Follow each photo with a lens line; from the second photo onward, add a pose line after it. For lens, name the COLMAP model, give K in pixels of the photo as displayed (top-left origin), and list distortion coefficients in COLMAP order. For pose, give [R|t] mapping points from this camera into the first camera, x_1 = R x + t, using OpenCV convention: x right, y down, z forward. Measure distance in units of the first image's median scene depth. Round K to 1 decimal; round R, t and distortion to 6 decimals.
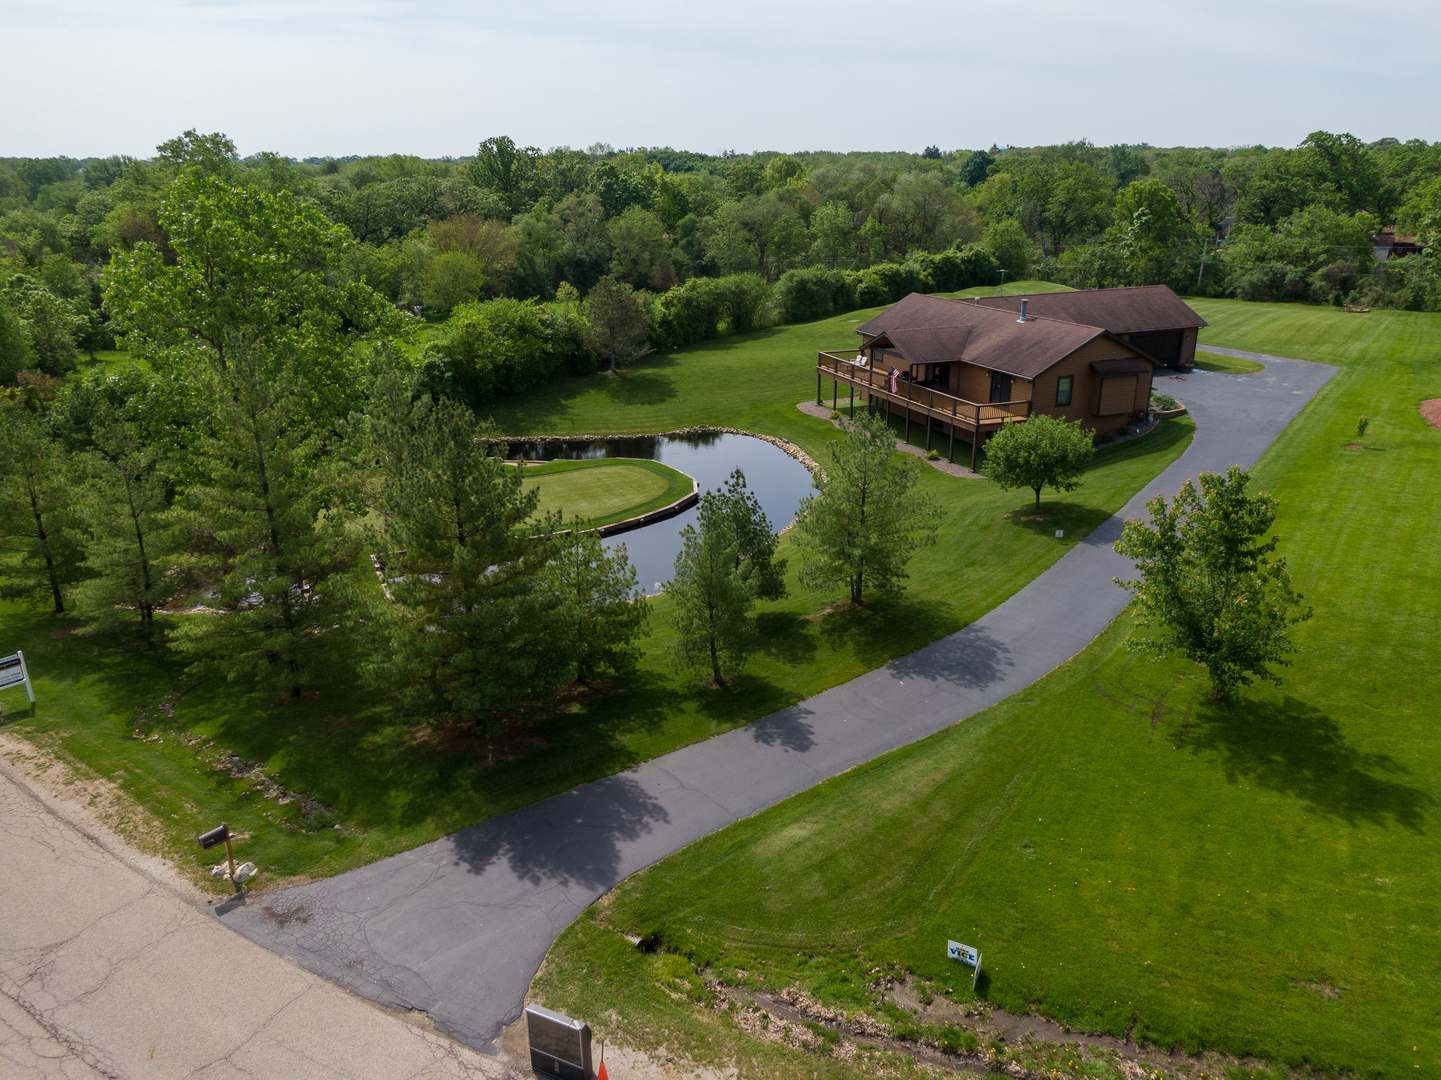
lens RADIAL K [[1024.8, 0, 721.6], [0, 1024.8, 535.5], [0, 0, 1]] dist [0.036614, -0.053016]
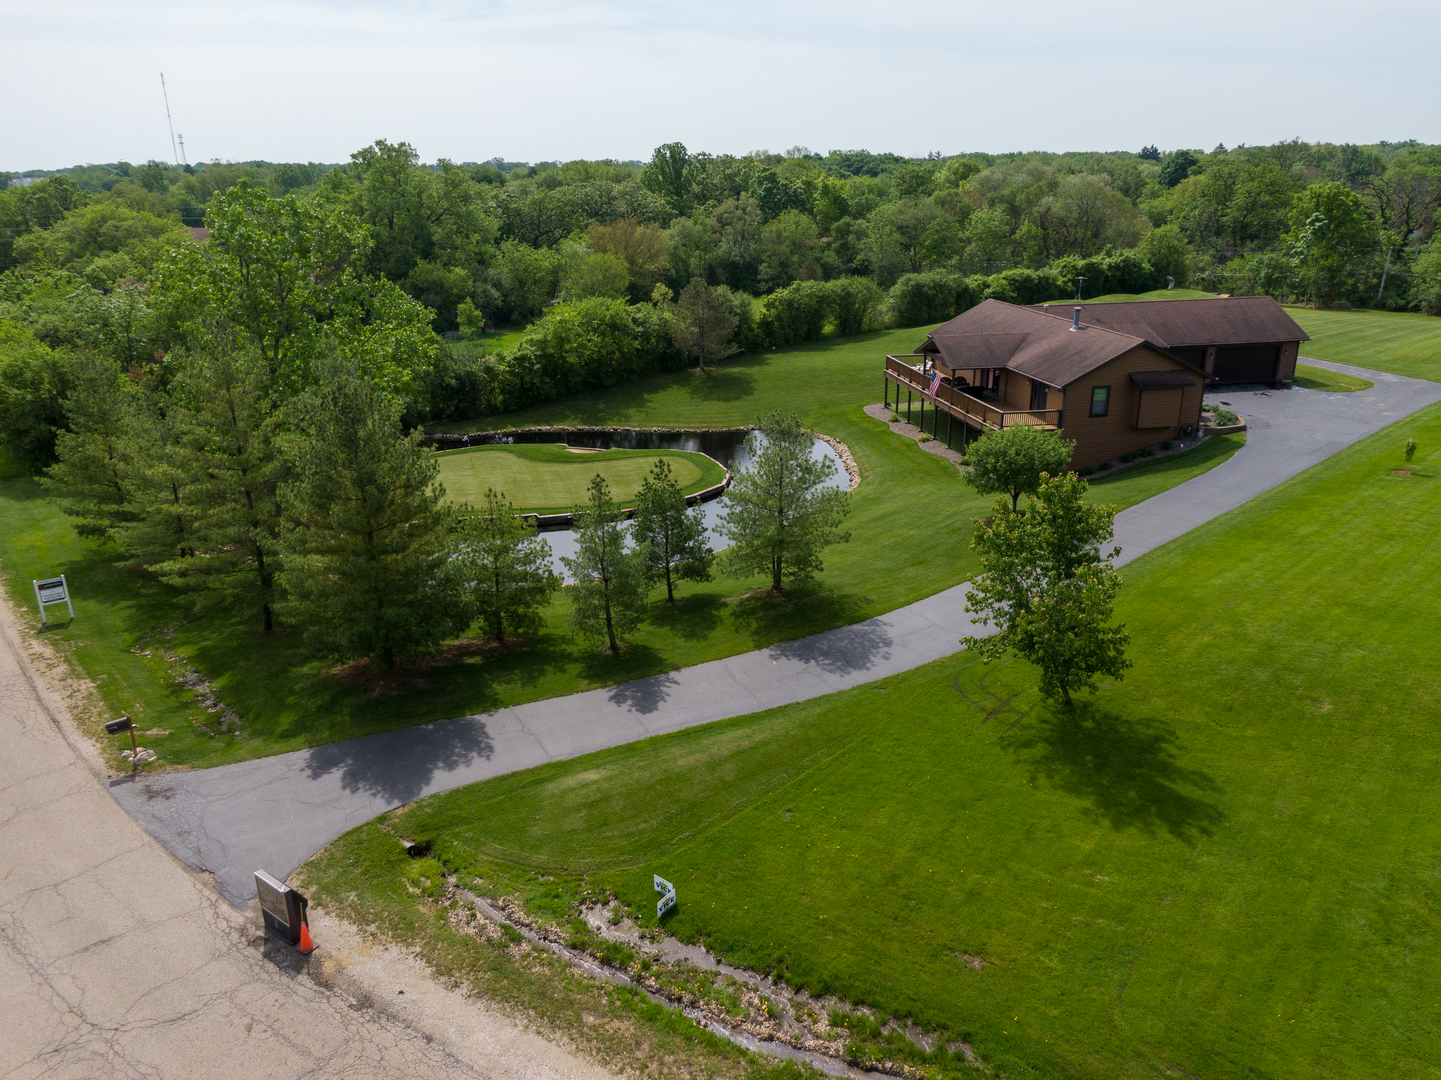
lens RADIAL K [[1024.8, 0, 721.6], [0, 1024.8, 535.5], [0, 0, 1]] dist [0.036614, -0.053016]
pose [[0.979594, 0.062649, -0.190976, 0.136320], [-0.062950, 0.998007, 0.004494, 0.004224], [0.190877, 0.007619, 0.981584, -0.024638]]
